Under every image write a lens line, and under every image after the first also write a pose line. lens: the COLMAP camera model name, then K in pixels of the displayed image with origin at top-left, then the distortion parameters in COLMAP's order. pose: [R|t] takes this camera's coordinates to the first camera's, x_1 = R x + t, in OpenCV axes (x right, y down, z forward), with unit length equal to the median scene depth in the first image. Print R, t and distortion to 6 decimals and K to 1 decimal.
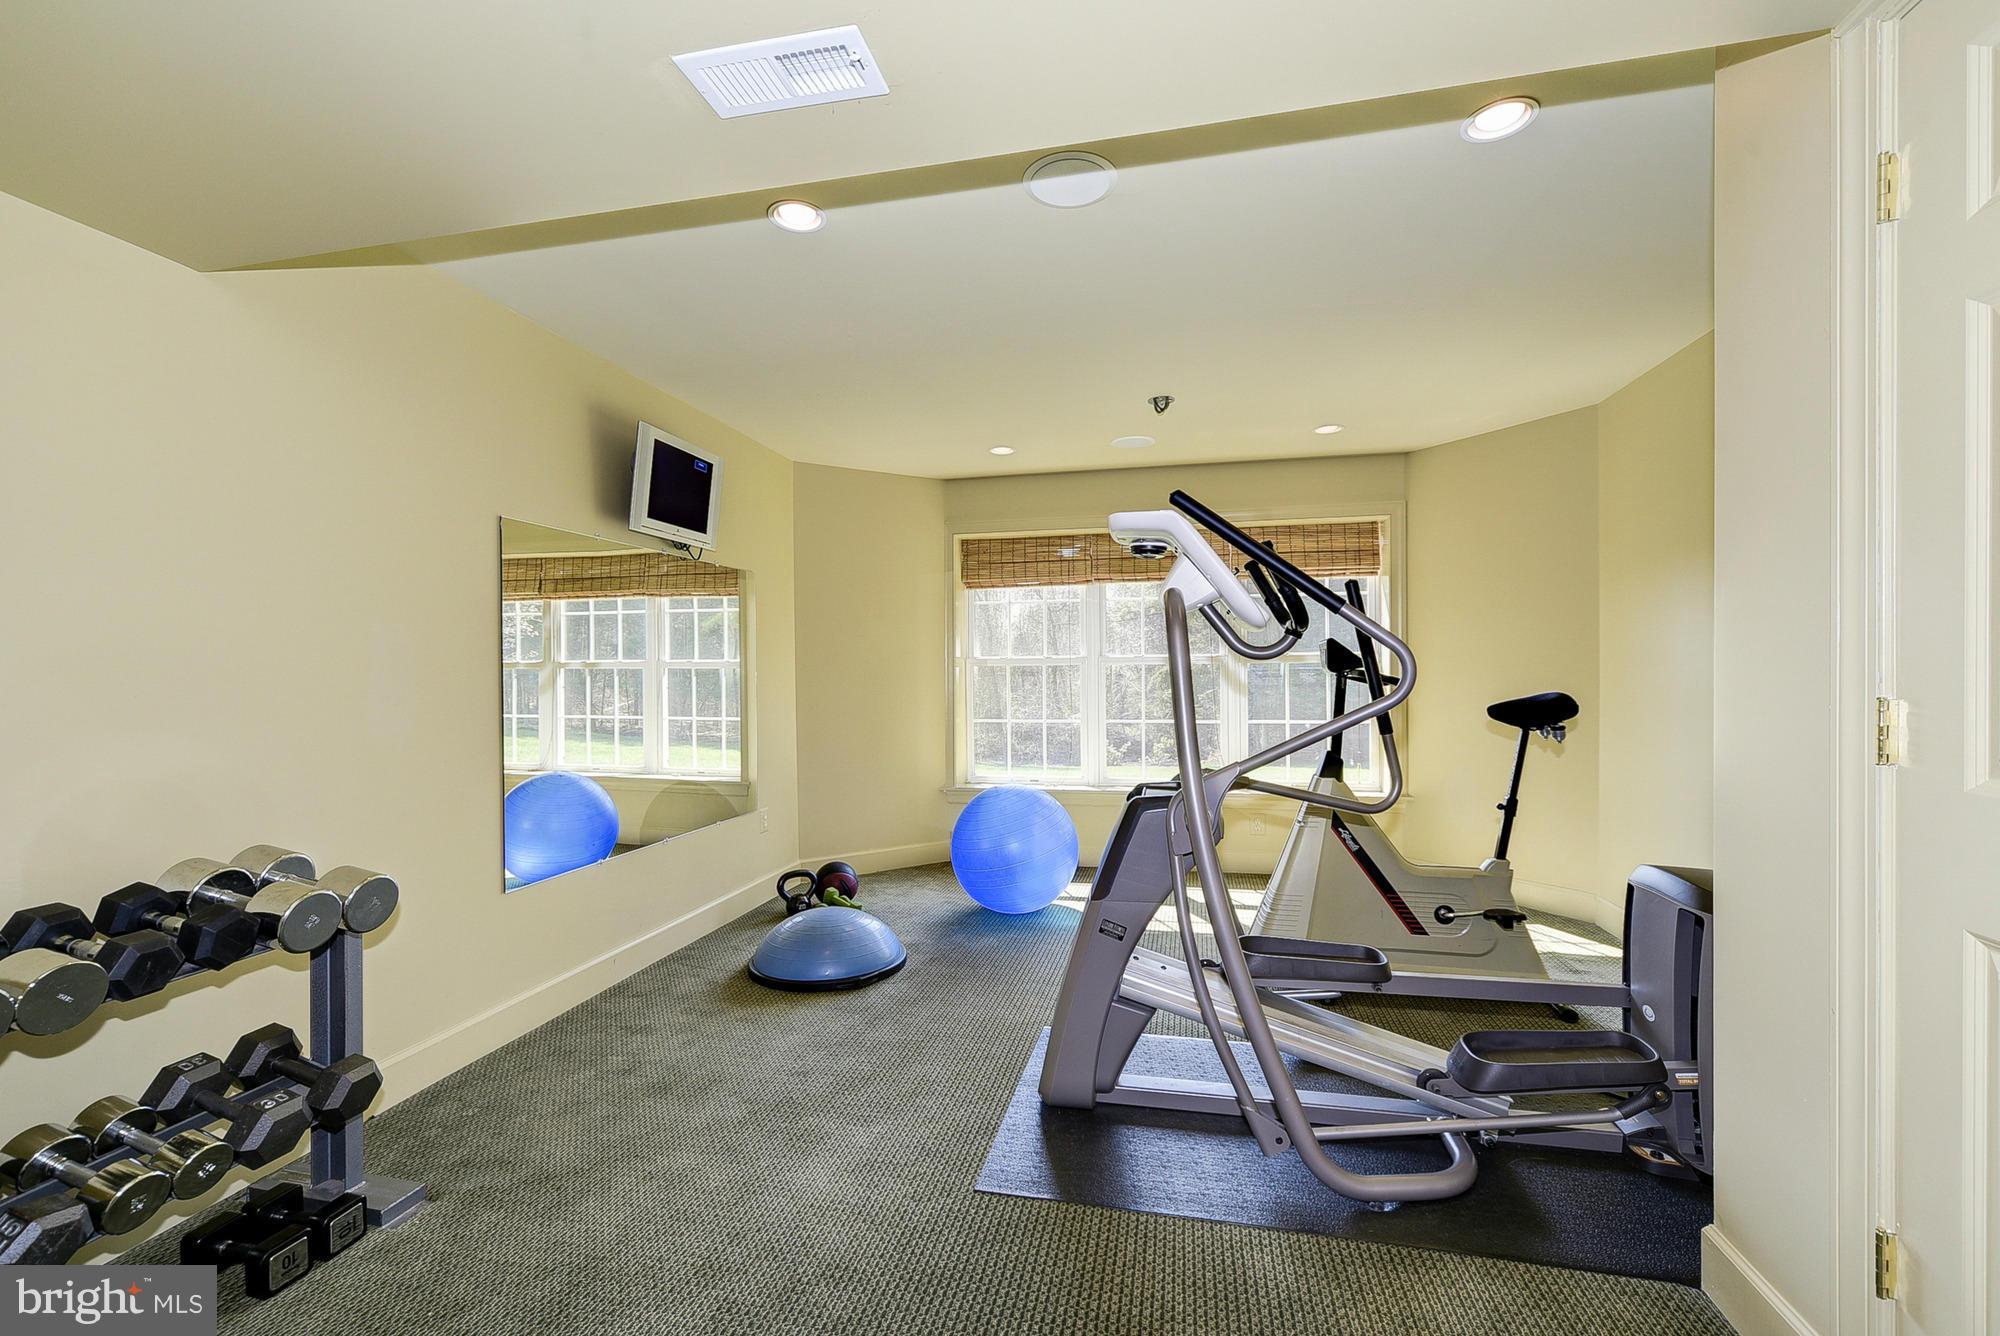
lens RADIAL K [[830.8, 0, 998.7], [0, 830.8, 670.4], [0, 0, 1]] dist [0.012949, 0.000196]
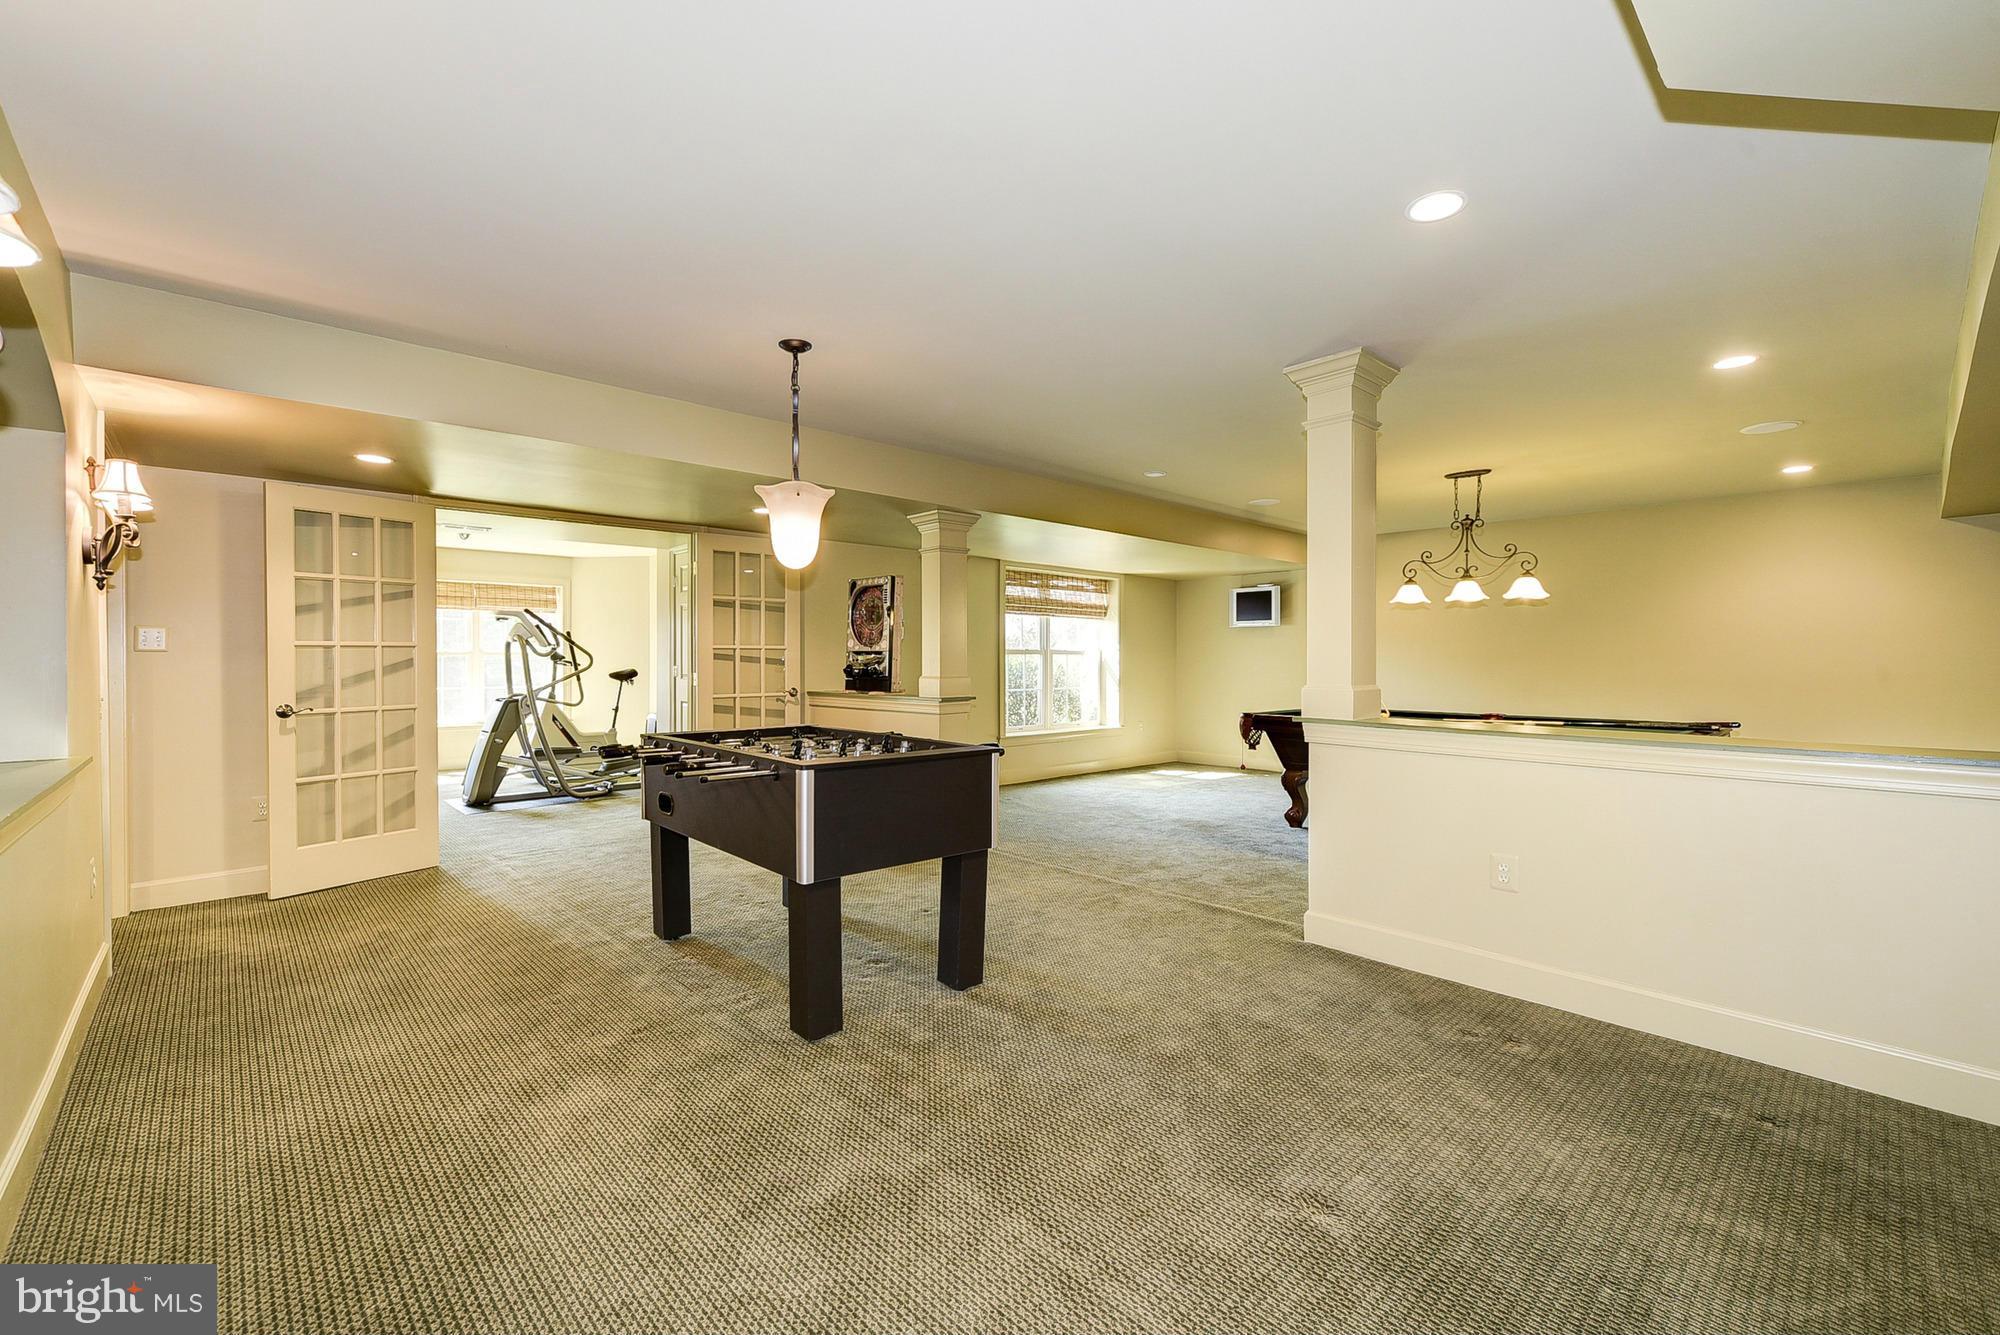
lens RADIAL K [[830.8, 0, 1006.9], [0, 830.8, 660.2], [0, 0, 1]] dist [0.012949, 0.000196]
pose [[0.560261, 0.007863, 0.828279, -1.012057], [-0.002141, 0.999965, -0.008044, 0.015720], [-0.828314, 0.002733, 0.560258, -1.722599]]
